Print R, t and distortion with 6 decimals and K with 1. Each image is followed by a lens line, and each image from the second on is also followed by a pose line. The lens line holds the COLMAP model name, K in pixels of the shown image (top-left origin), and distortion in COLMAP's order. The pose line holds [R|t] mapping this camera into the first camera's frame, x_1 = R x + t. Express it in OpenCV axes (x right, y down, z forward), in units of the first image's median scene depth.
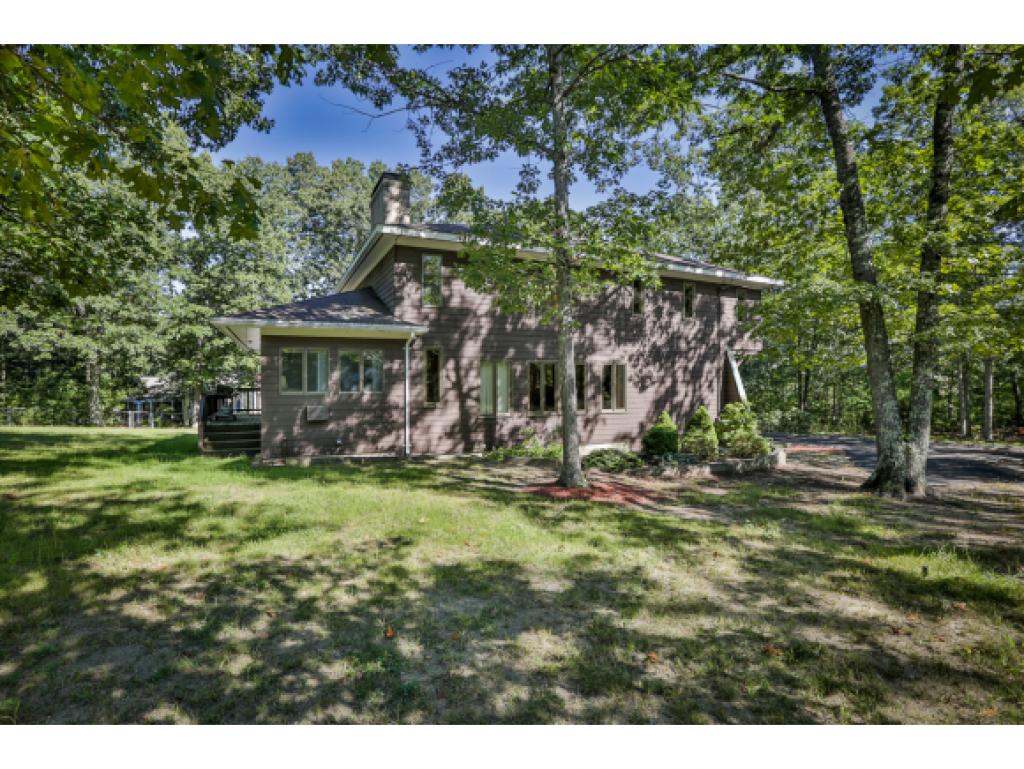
lens RADIAL K [[459.4, 0, 512.0], [0, 459.4, 384.5], [0, 0, 1]] dist [-0.021504, 0.000074]
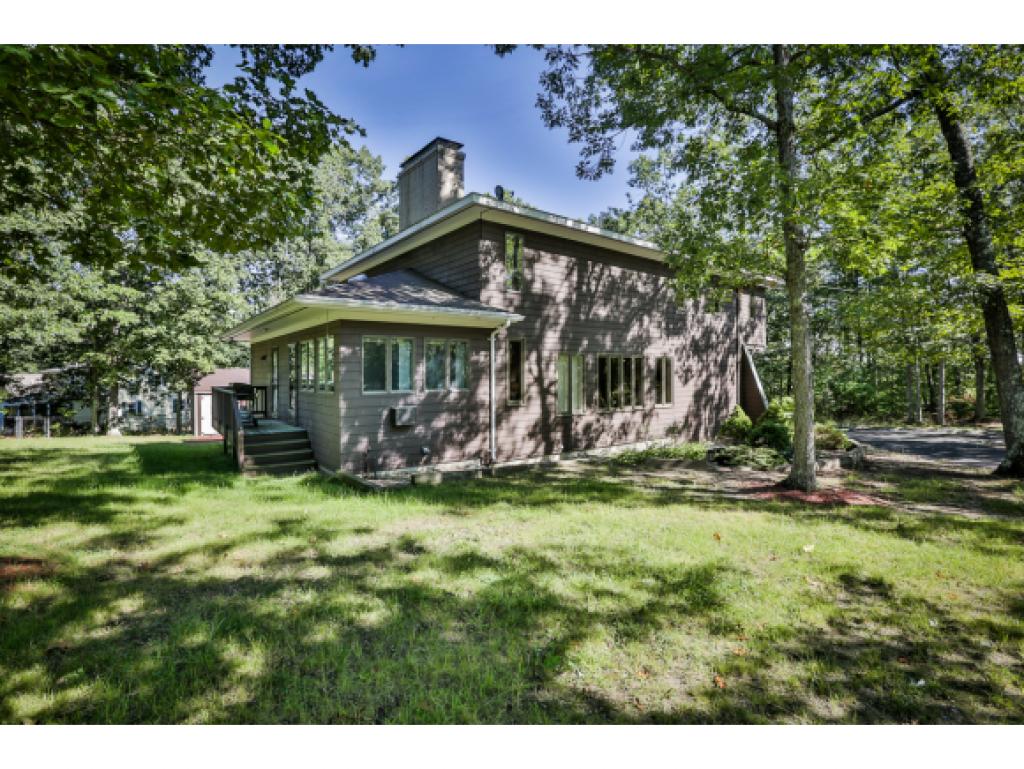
lens RADIAL K [[453.5, 0, 507.3], [0, 453.5, 376.9], [0, 0, 1]] dist [-0.021236, -0.000059]
pose [[0.979445, -0.007407, 0.201577, -0.347095], [0.008438, 0.999955, -0.004253, -0.001003], [-0.201536, 0.005867, 0.979463, 0.138216]]
